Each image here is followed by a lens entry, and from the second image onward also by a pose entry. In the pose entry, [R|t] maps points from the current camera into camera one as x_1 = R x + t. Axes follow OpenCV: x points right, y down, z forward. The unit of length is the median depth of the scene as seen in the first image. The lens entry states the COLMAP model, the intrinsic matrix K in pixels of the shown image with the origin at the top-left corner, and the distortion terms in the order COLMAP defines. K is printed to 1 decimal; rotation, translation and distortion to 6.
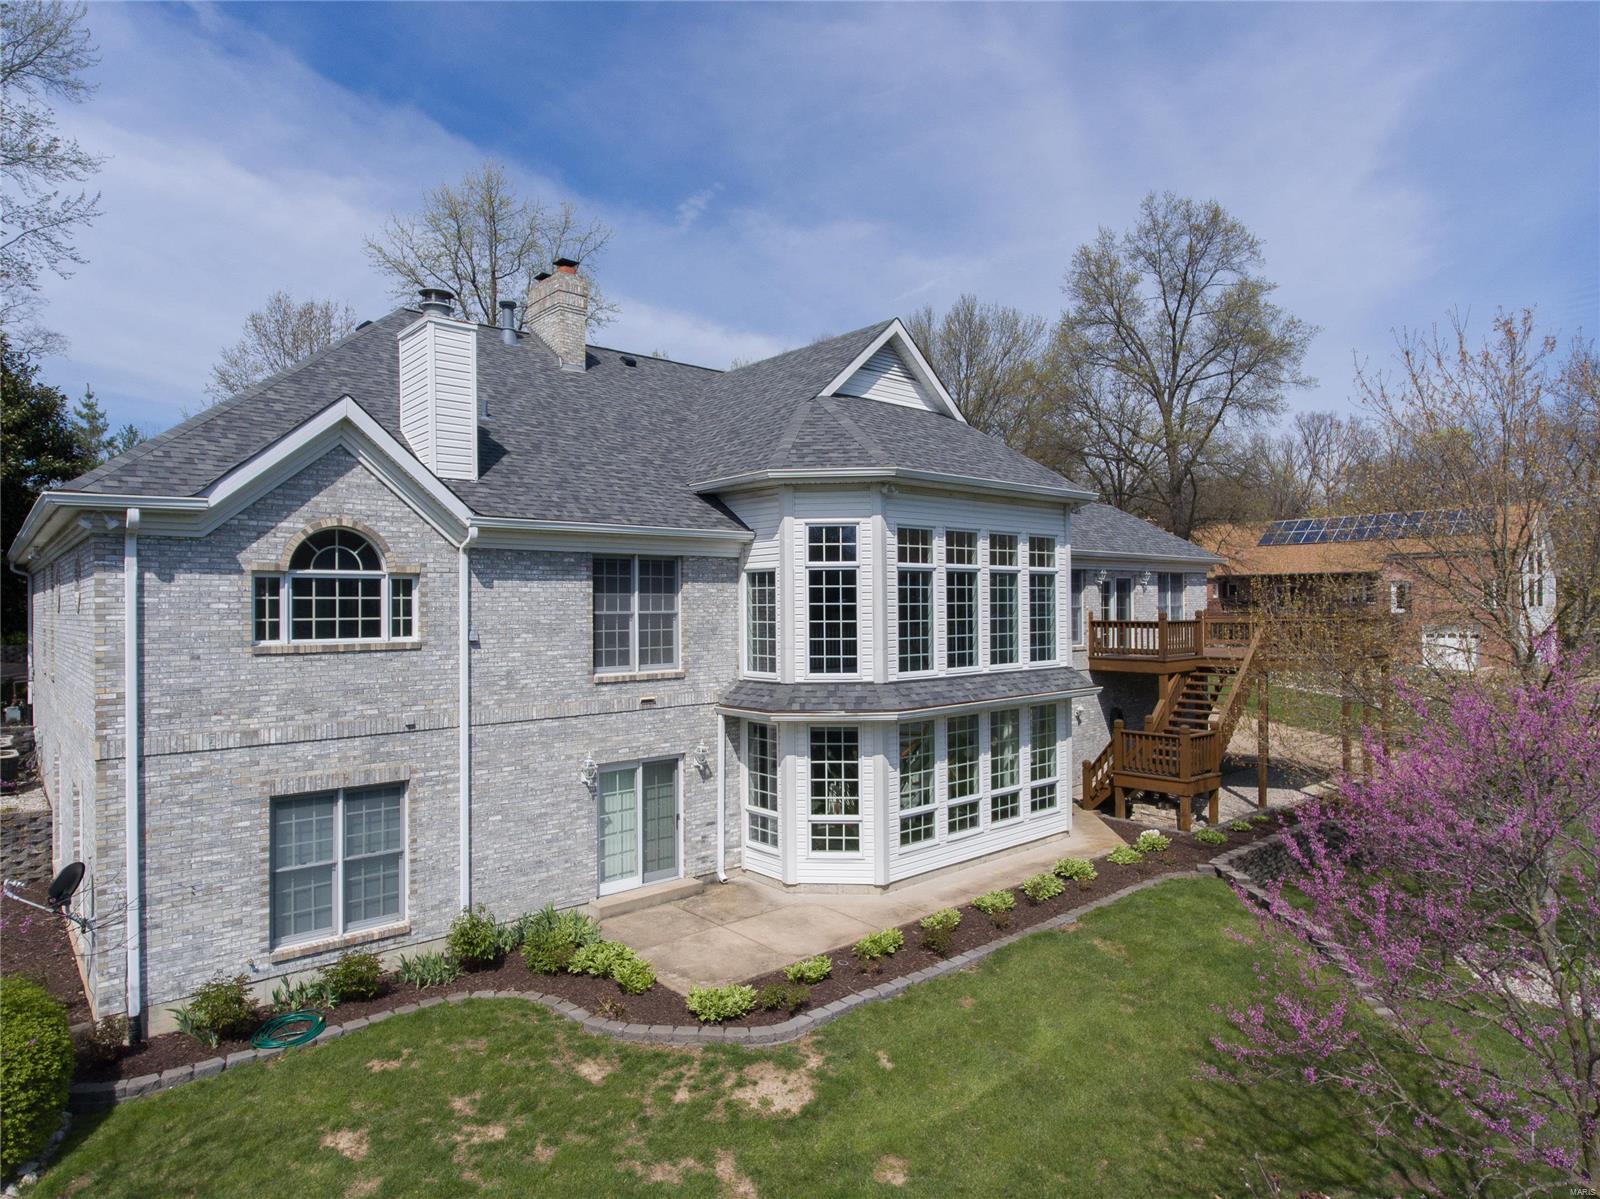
lens RADIAL K [[938.6, 0, 797.1], [0, 938.6, 597.5], [0, 0, 1]] dist [-0.001707, 0.000333]
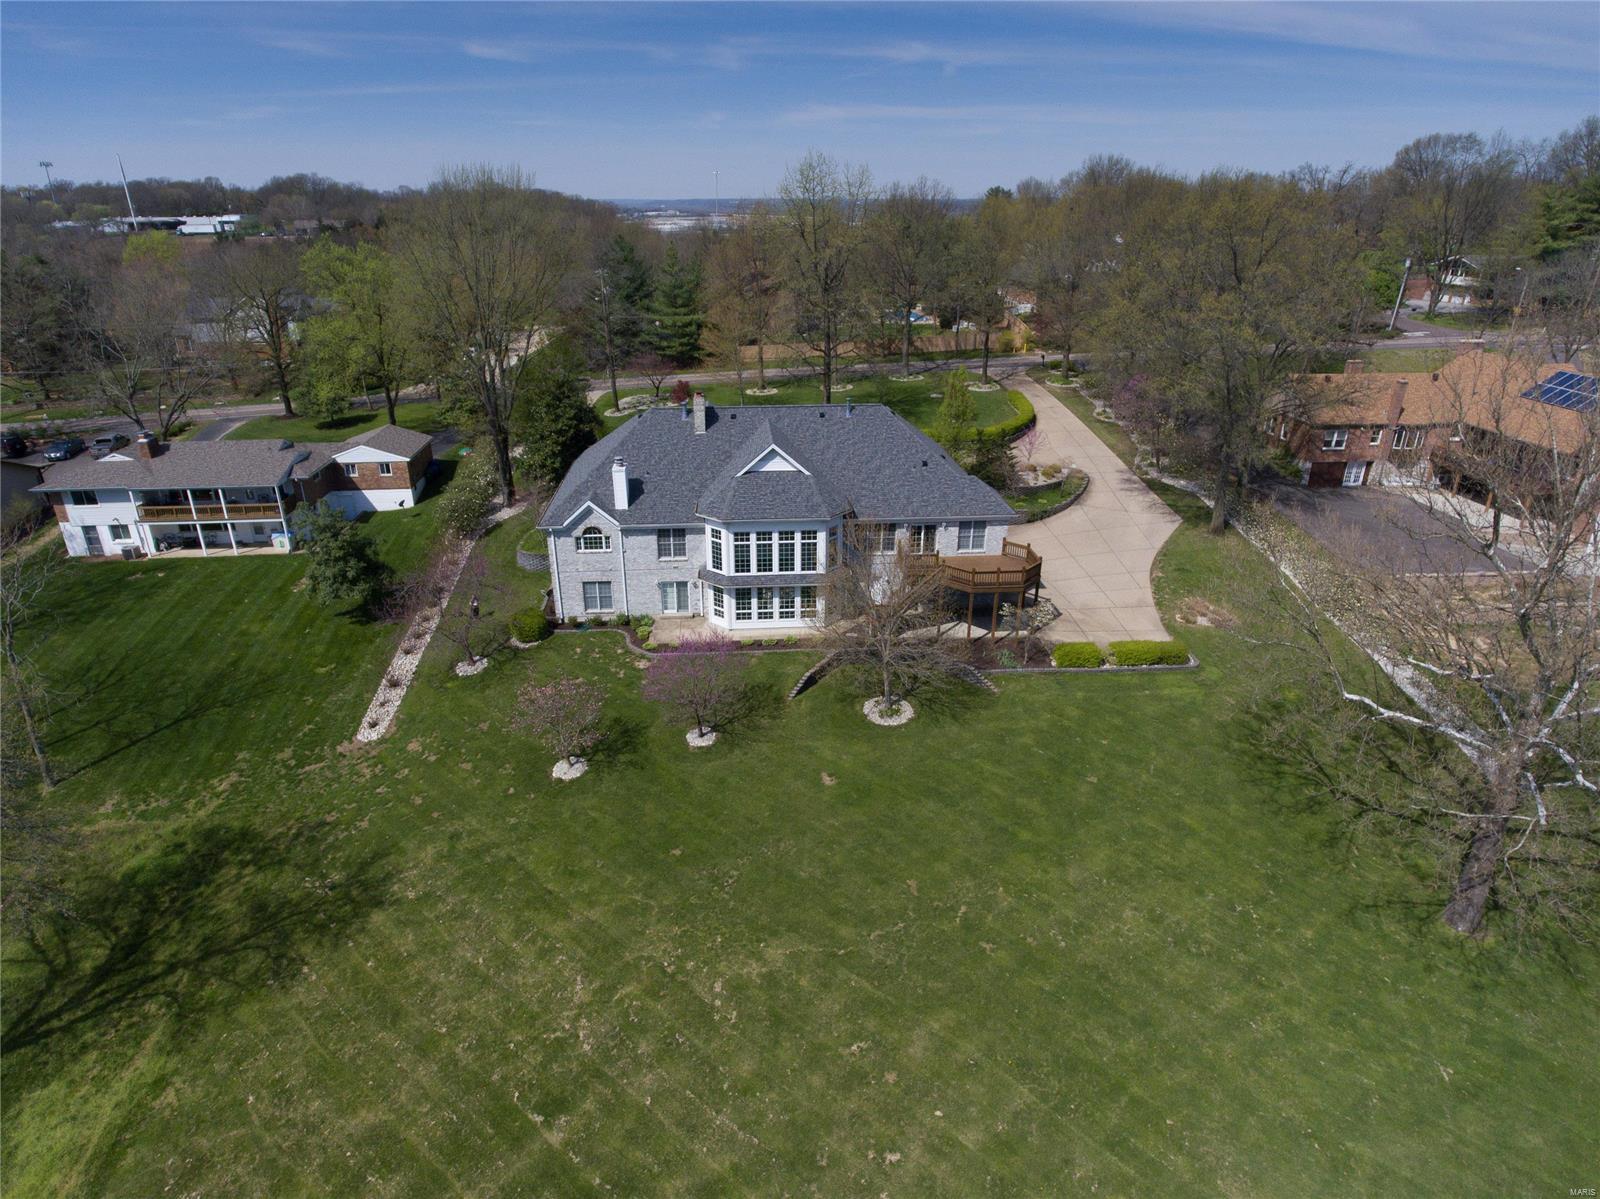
lens RADIAL K [[938.6, 0, 797.1], [0, 938.6, 597.5], [0, 0, 1]] dist [-0.001707, 0.000333]
pose [[0.799665, 0.241872, -0.549575, 2.233409], [-0.002951, 0.916851, 0.399220, -1.226493], [0.600439, -0.317621, 0.733887, -1.411490]]
